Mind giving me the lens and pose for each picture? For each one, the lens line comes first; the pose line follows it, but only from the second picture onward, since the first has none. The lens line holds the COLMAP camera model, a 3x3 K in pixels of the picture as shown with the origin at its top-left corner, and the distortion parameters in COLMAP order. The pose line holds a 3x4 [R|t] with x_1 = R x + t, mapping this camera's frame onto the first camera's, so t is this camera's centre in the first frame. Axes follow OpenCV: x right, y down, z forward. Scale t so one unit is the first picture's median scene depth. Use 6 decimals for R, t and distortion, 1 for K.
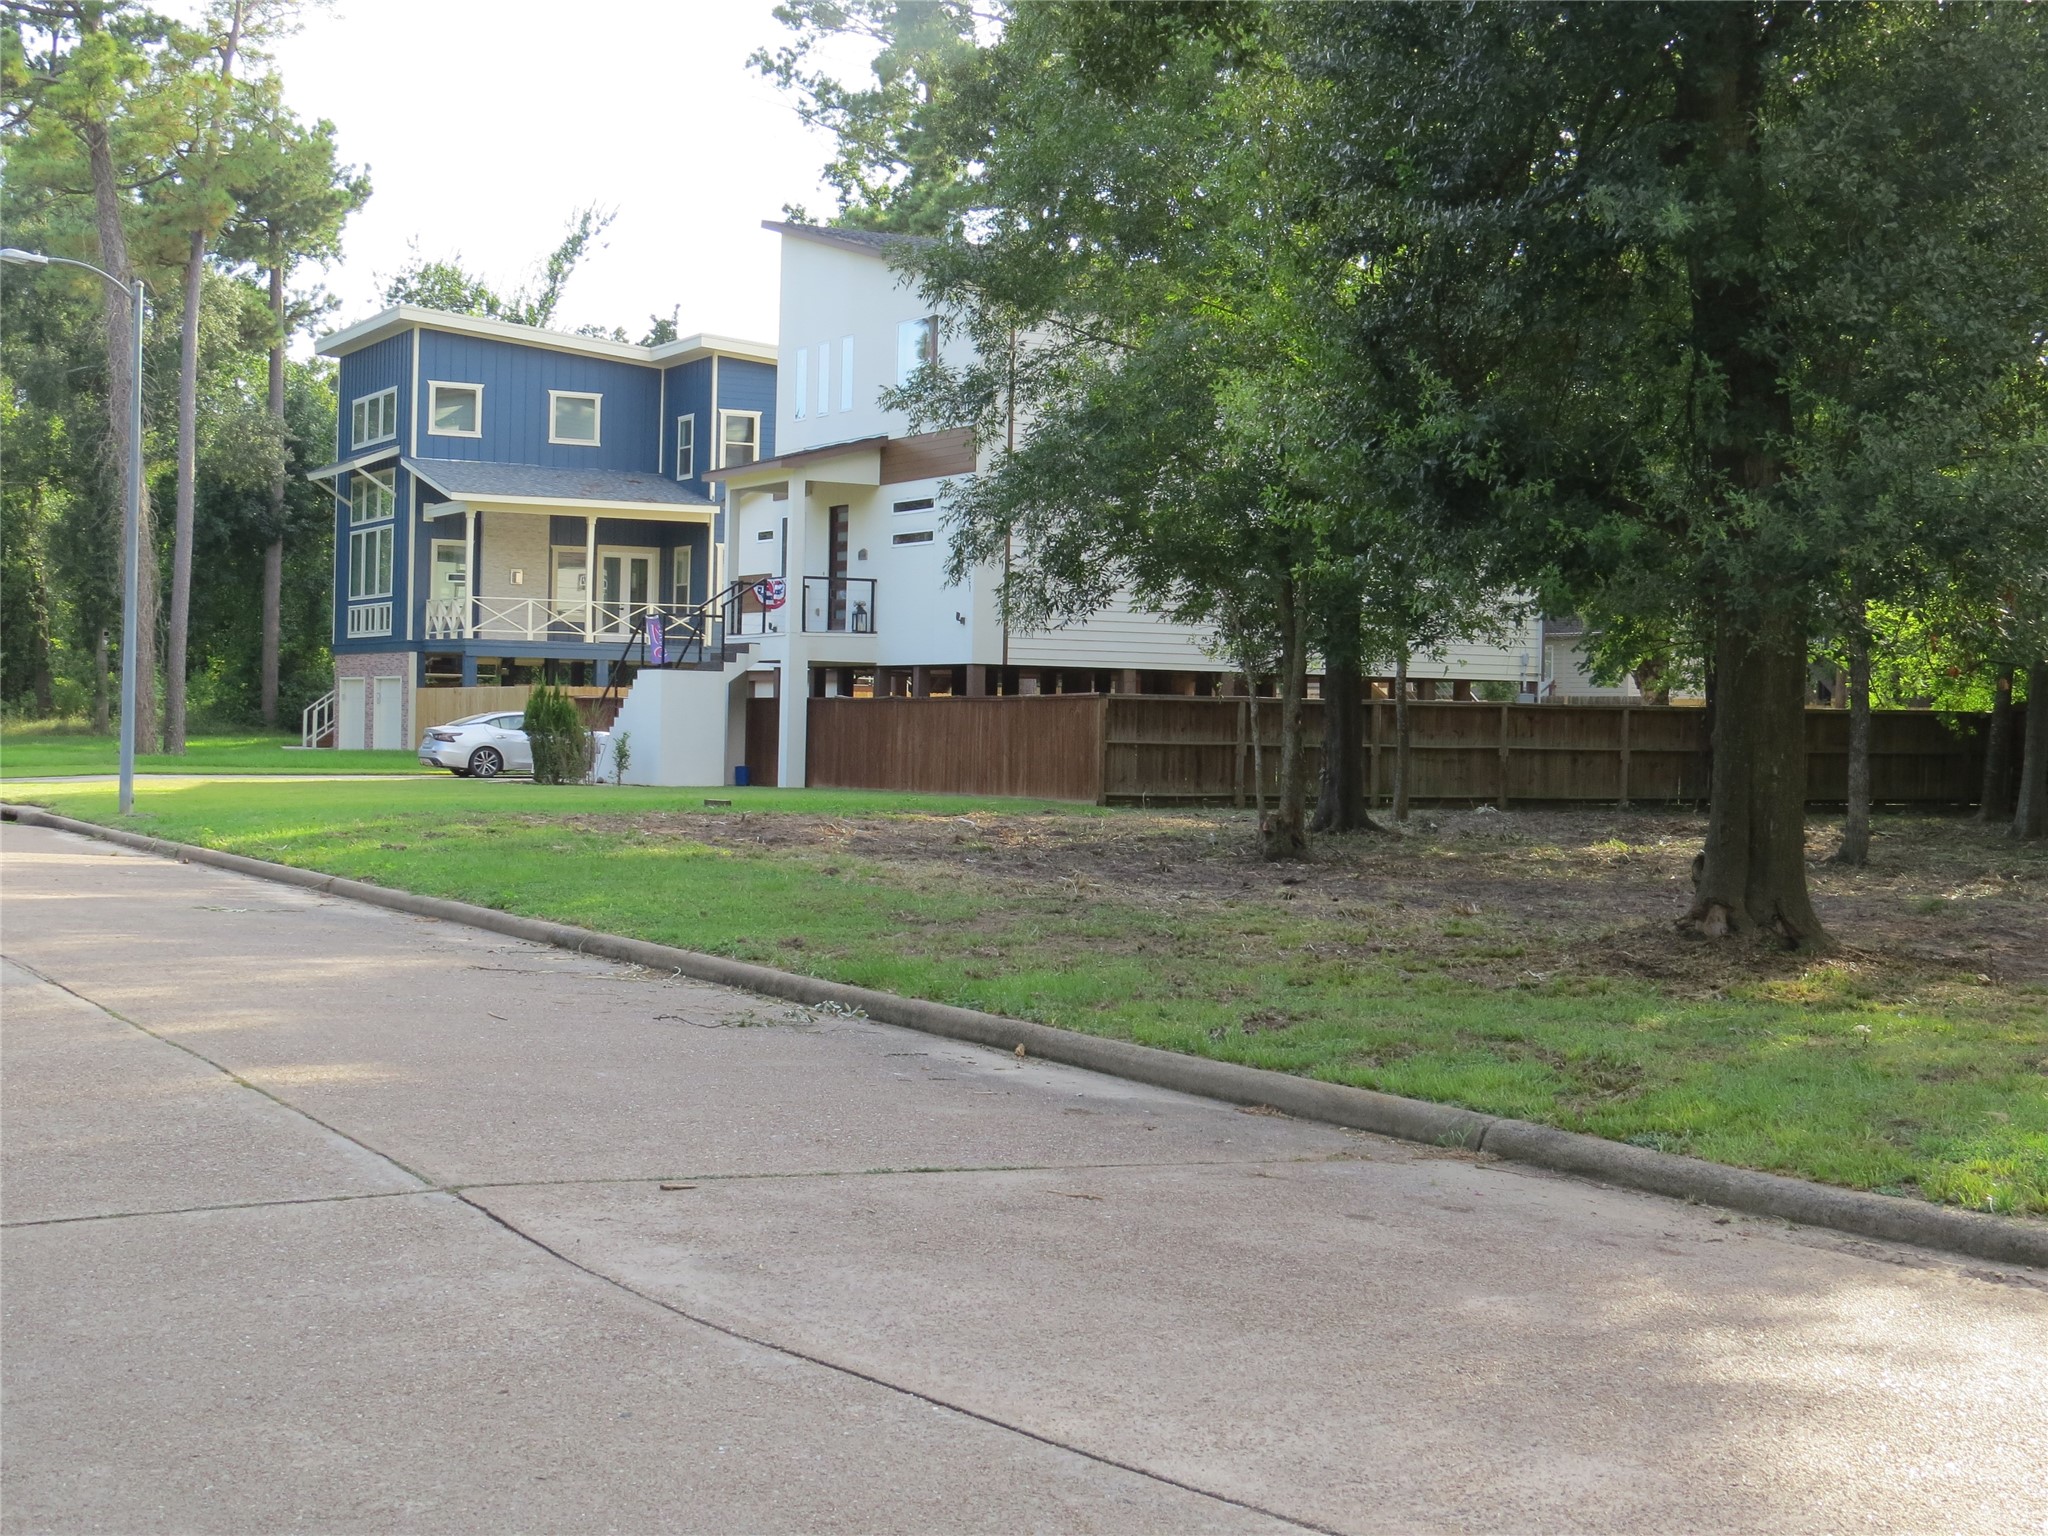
lens RADIAL K [[2800.5, 0, 1024.1], [0, 2800.5, 751.4], [0, 0, 1]] dist [-0.082926, 0.000000]
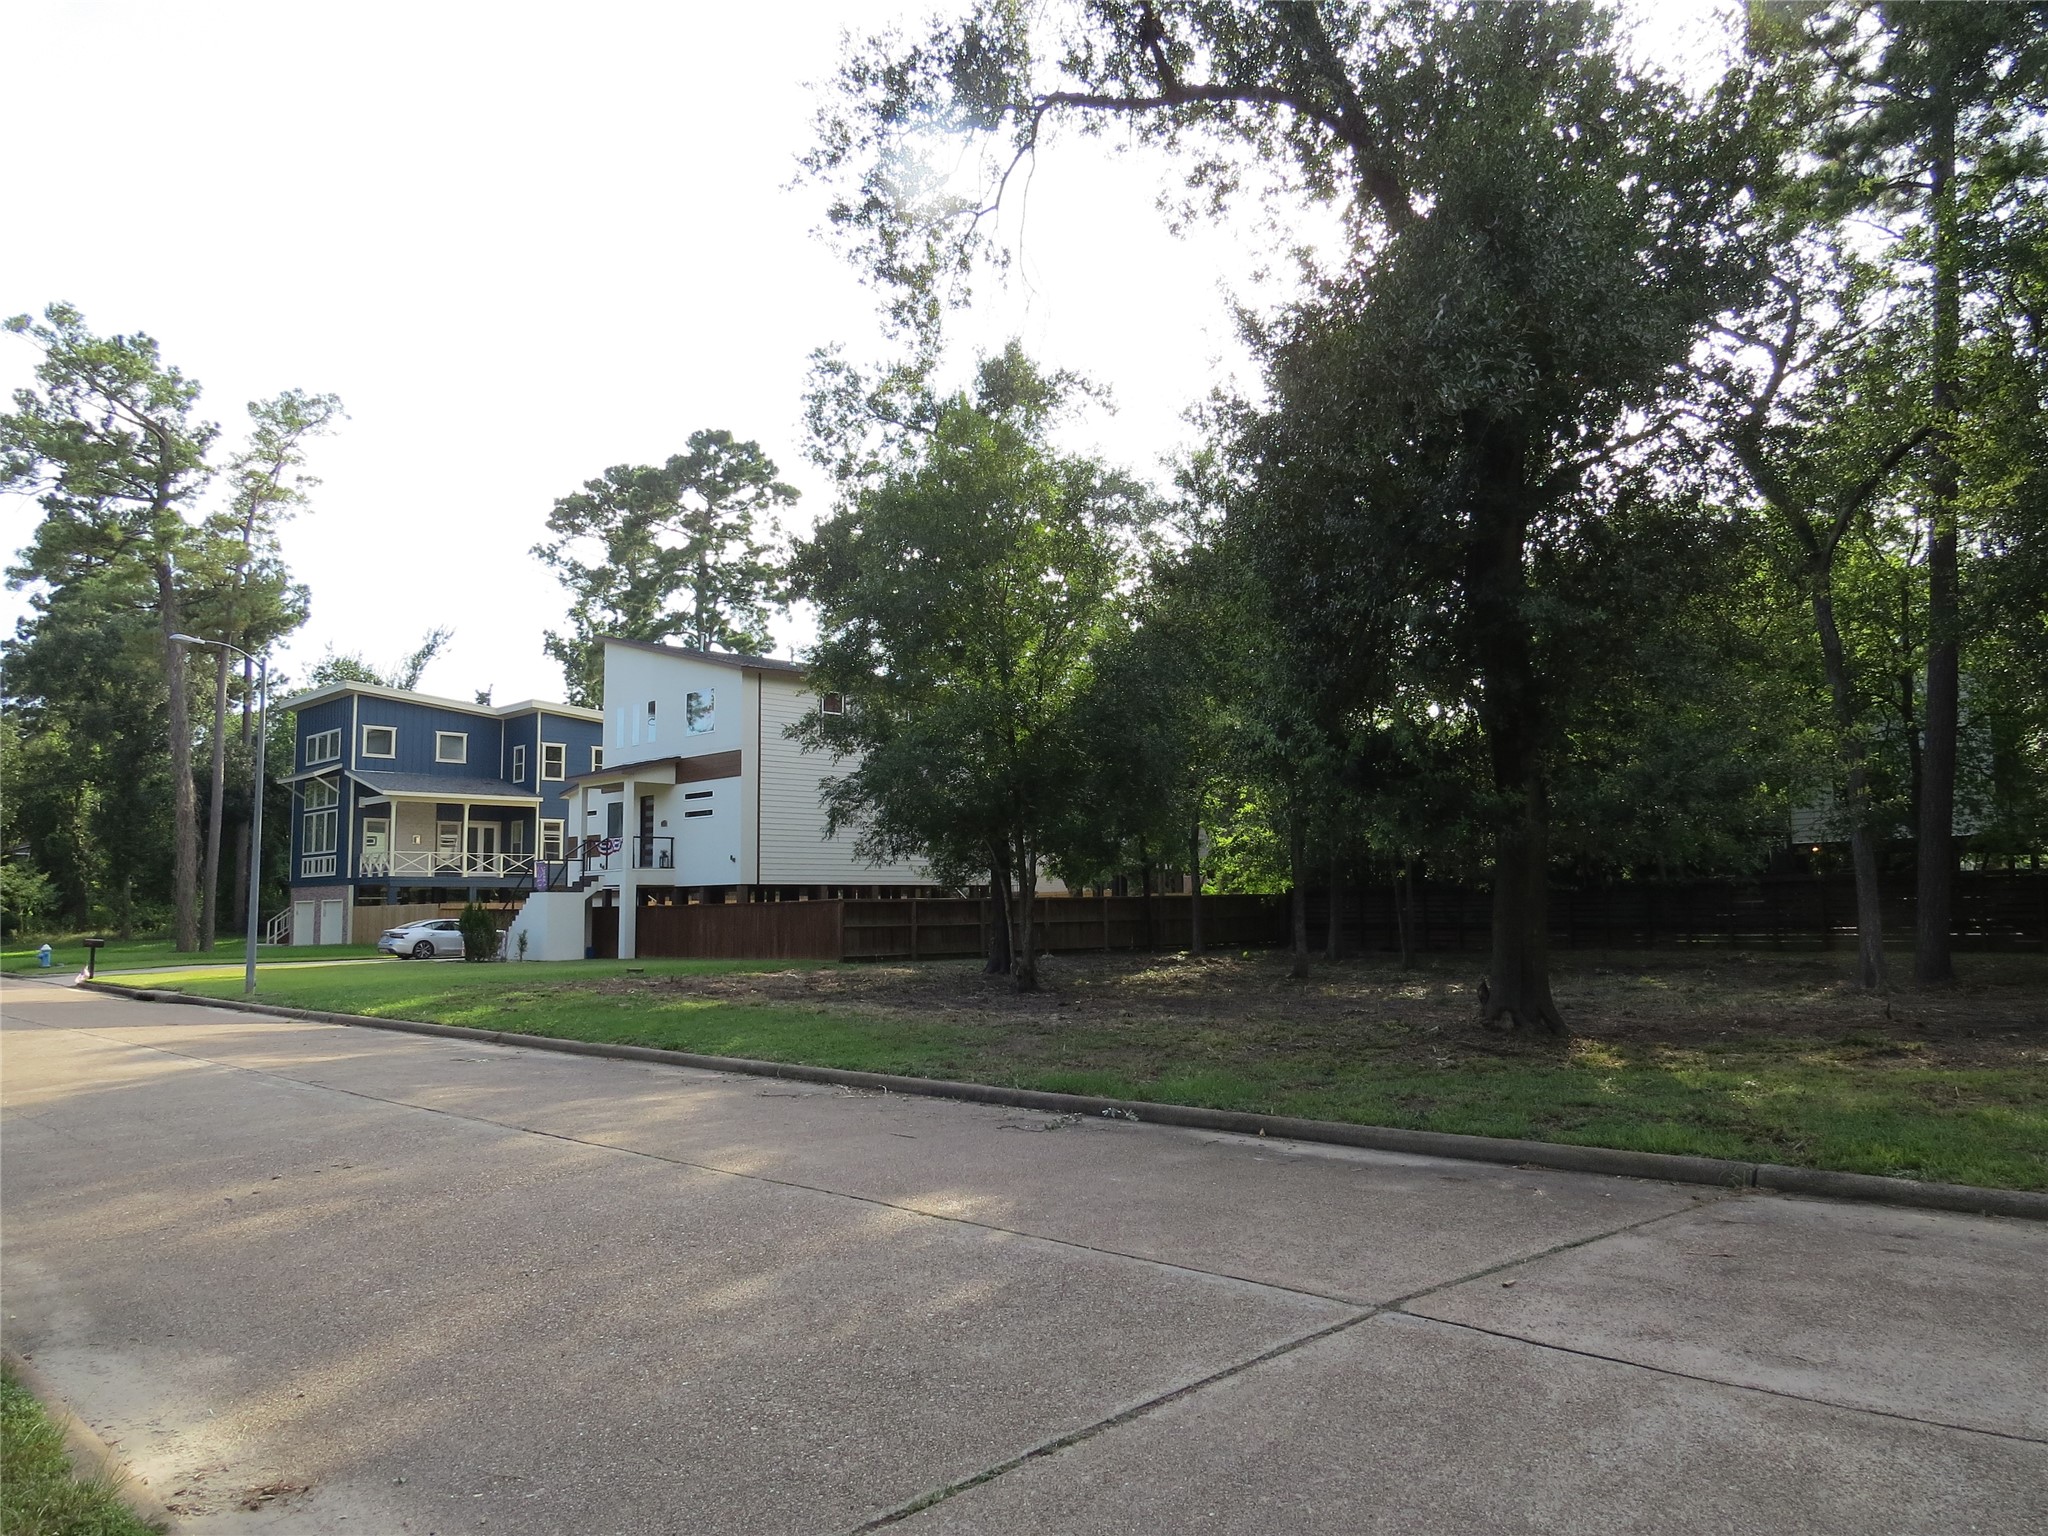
lens RADIAL K [[1450.3, 0, 1031.2], [0, 1450.3, 762.0], [0, 0, 1]] dist [-0.030410, 0.013838]
pose [[0.959981, -0.002969, 0.280050, -0.066435], [0.033966, 0.993797, -0.105898, -0.003207], [-0.277999, 0.111172, 0.954127, 0.046863]]
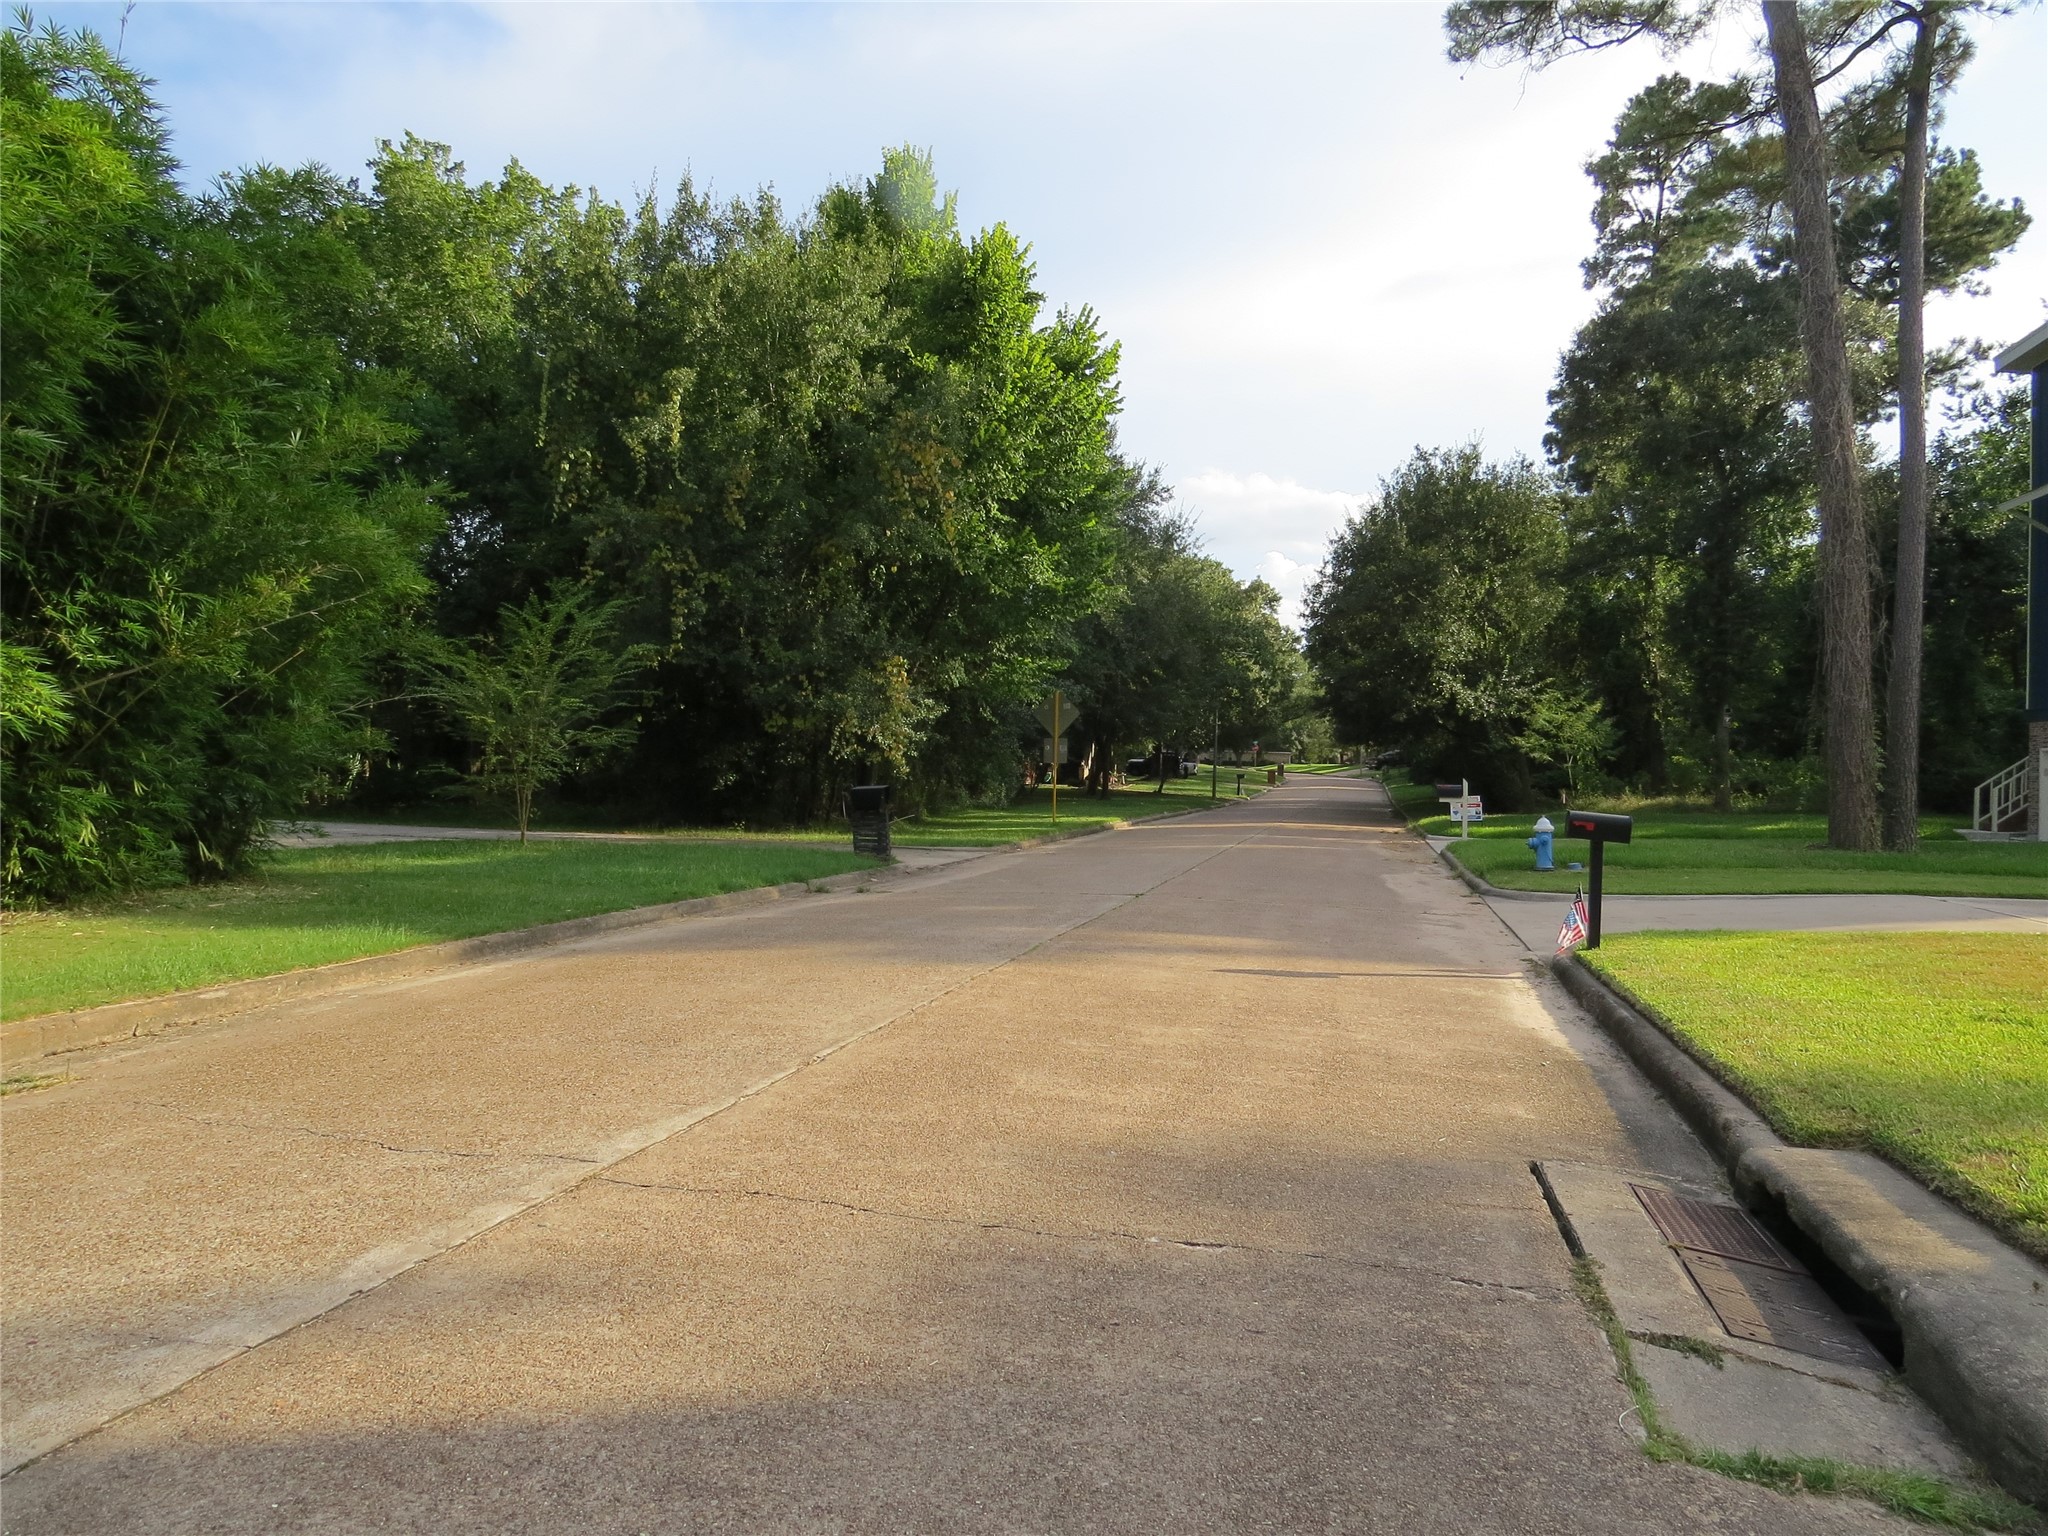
lens RADIAL K [[1450.3, 0, 1028.3], [0, 1450.3, 774.9], [0, 0, 1]] dist [-0.030410, 0.013838]
pose [[0.745091, -0.005007, -0.666944, -0.194291], [-0.012316, 0.999698, -0.021264, -0.006089], [0.666849, 0.024058, 0.744804, 0.504004]]
